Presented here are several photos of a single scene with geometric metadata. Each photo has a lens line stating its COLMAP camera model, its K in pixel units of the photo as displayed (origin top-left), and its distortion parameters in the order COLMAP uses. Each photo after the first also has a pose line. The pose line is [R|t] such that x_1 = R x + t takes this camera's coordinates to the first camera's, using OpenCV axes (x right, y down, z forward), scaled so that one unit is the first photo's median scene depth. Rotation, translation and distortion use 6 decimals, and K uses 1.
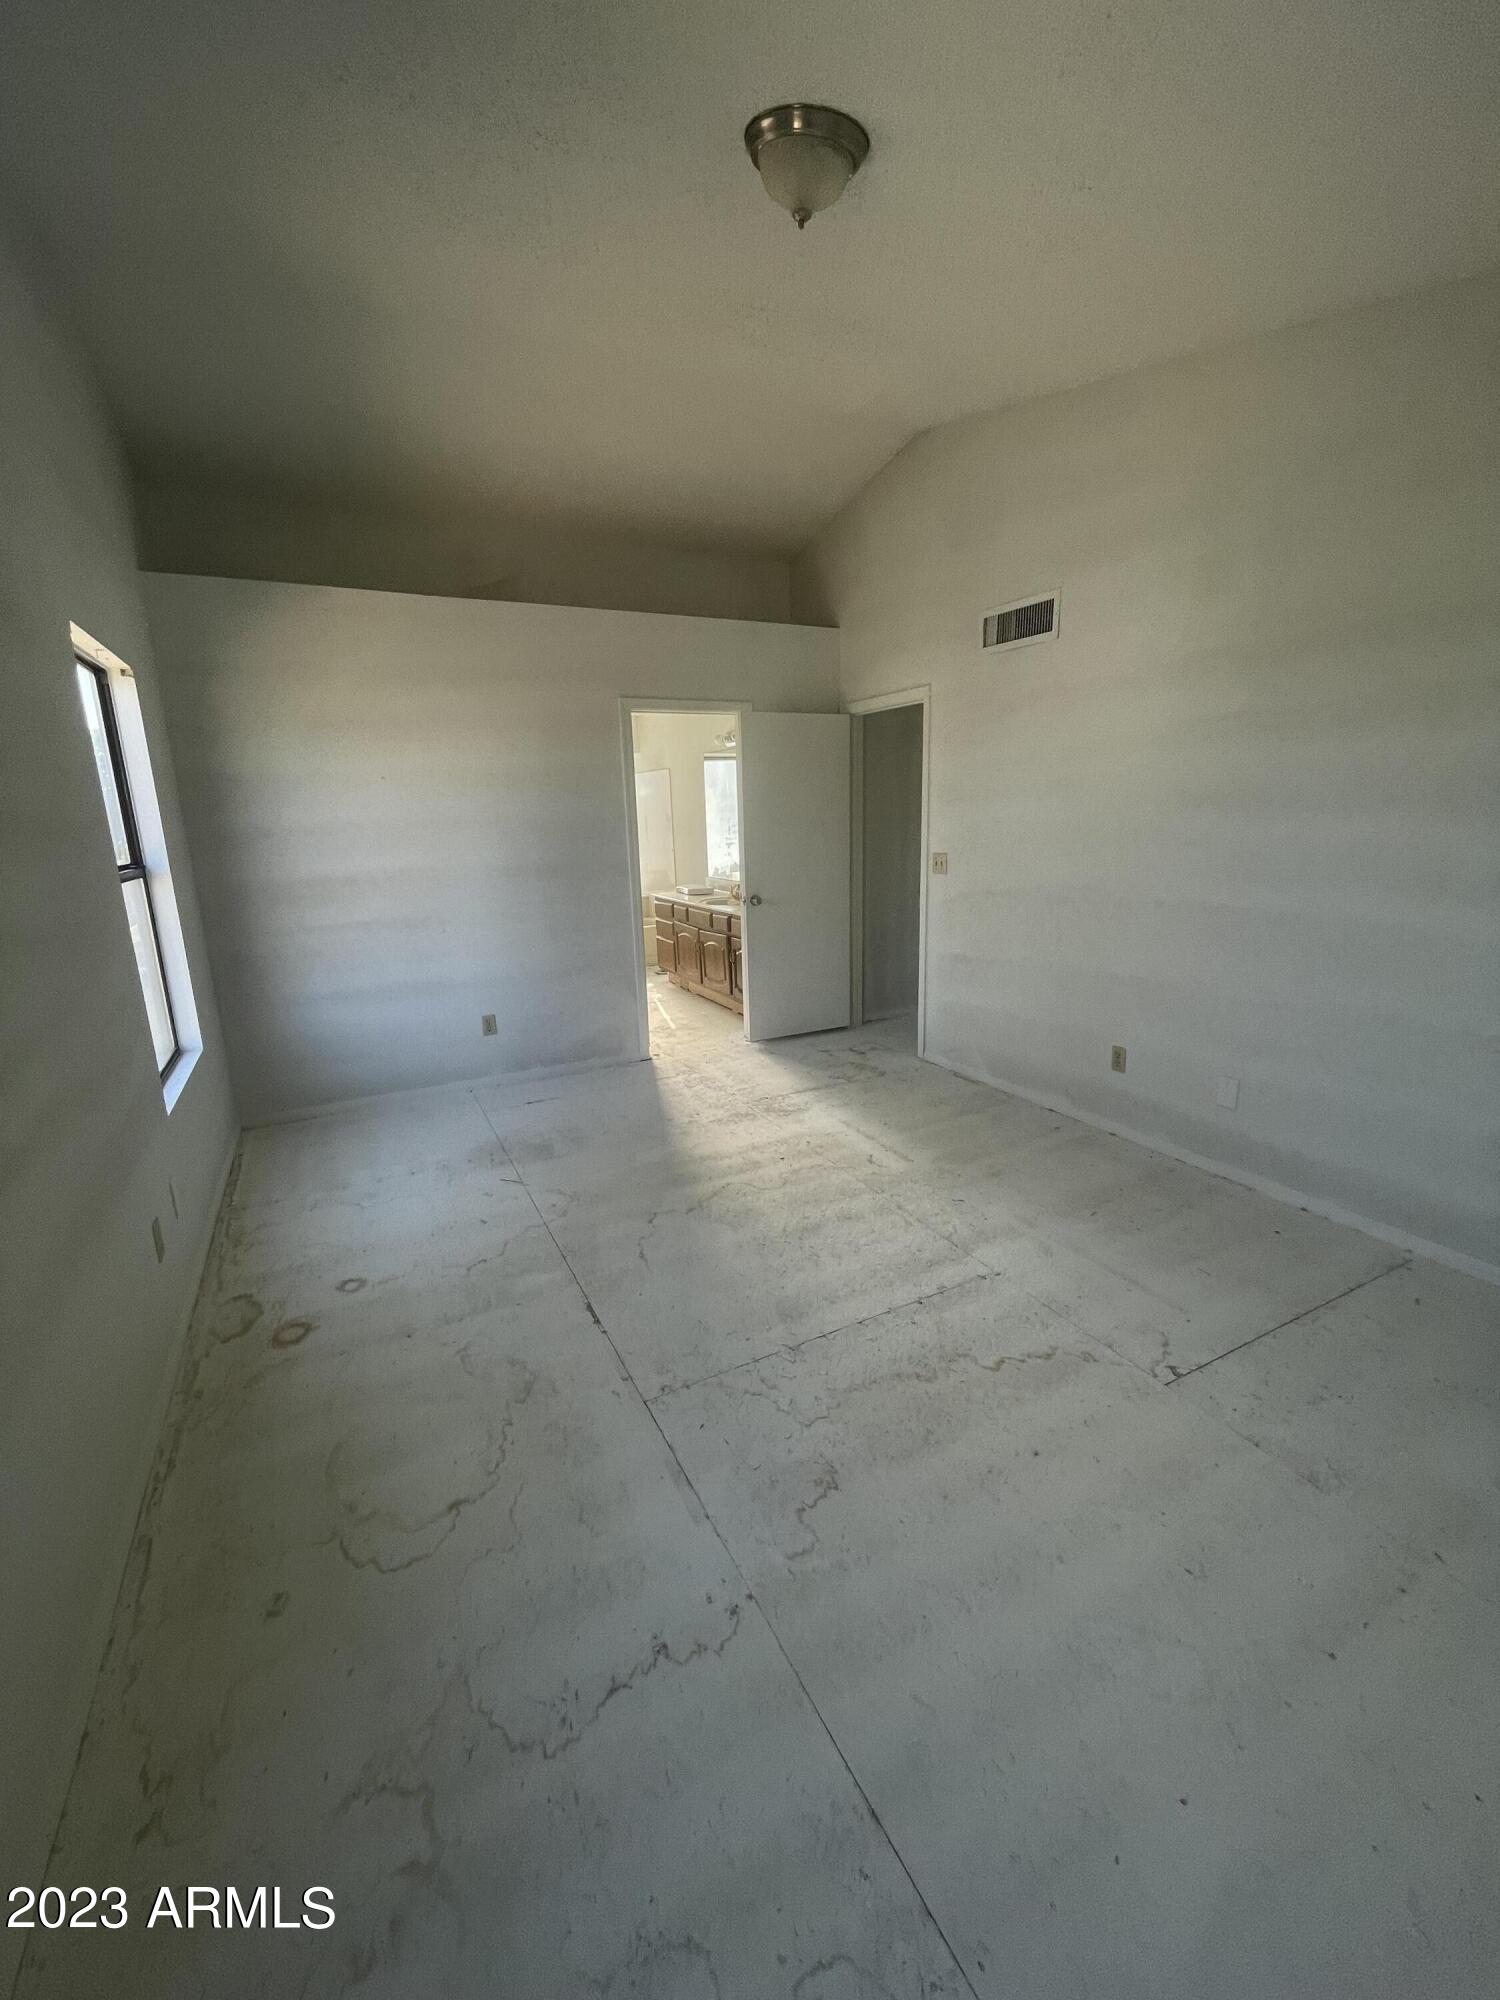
lens RADIAL K [[816.6, 0, 749.9], [0, 816.6, 998.7], [0, 0, 1]] dist [-0.000020, 0.000559]
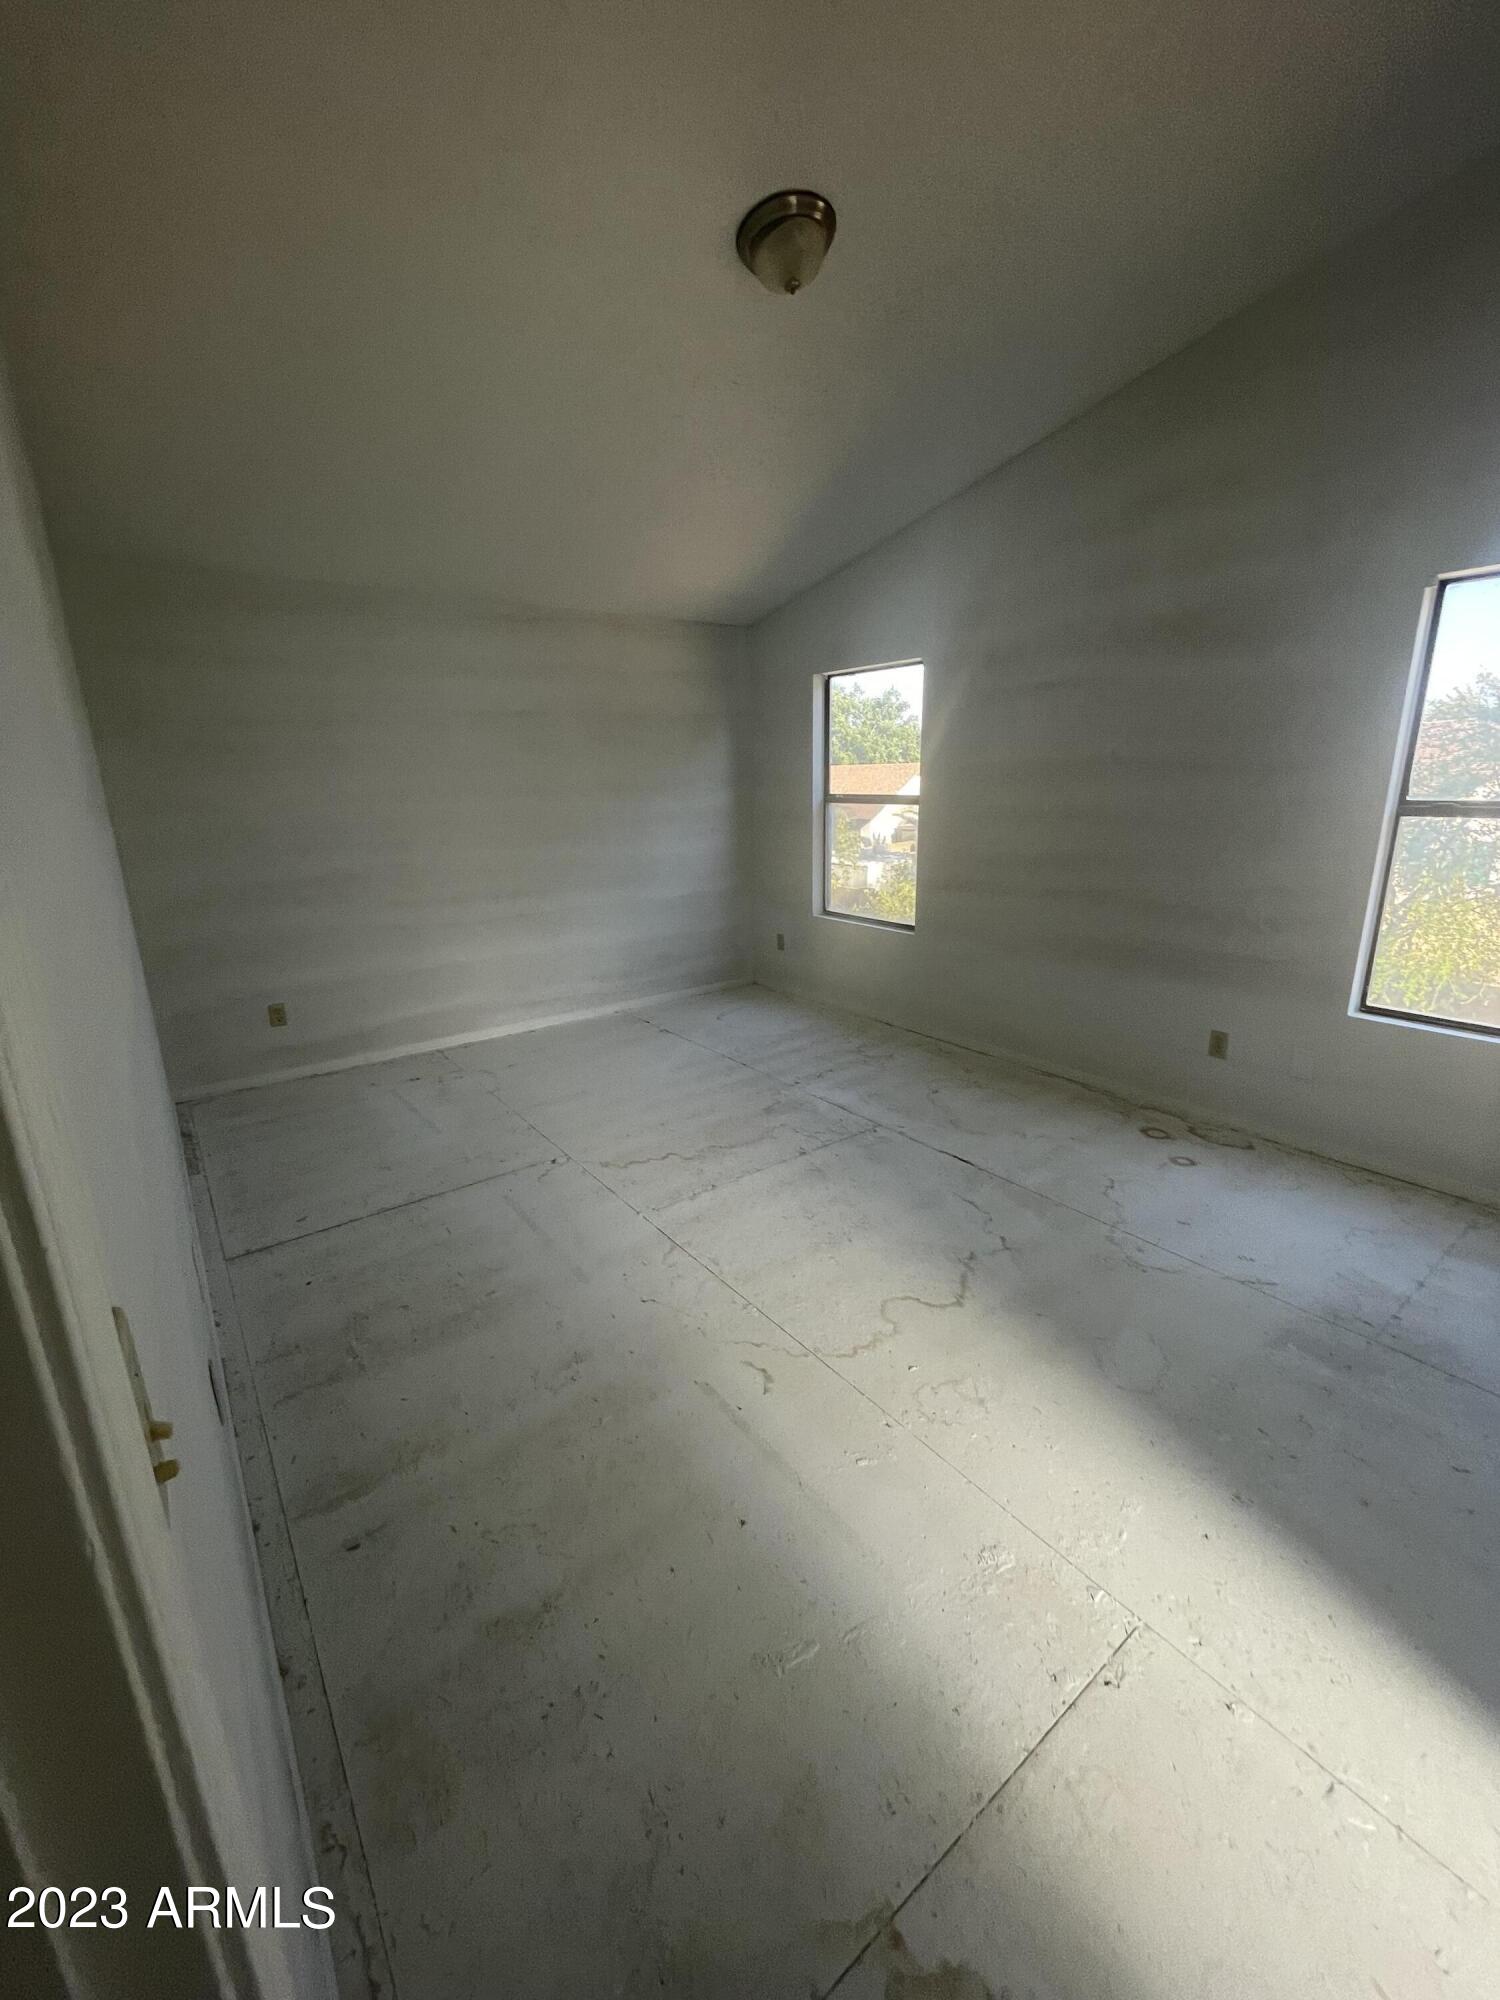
lens RADIAL K [[816.6, 0, 752.1], [0, 816.6, 999.8], [0, 0, 1]] dist [-0.000020, 0.000559]
pose [[-0.983788, 0.095257, -0.151943, 0.310517], [0.011497, 0.879024, 0.476639, -0.462507], [0.178964, 0.467165, -0.865869, 1.942018]]
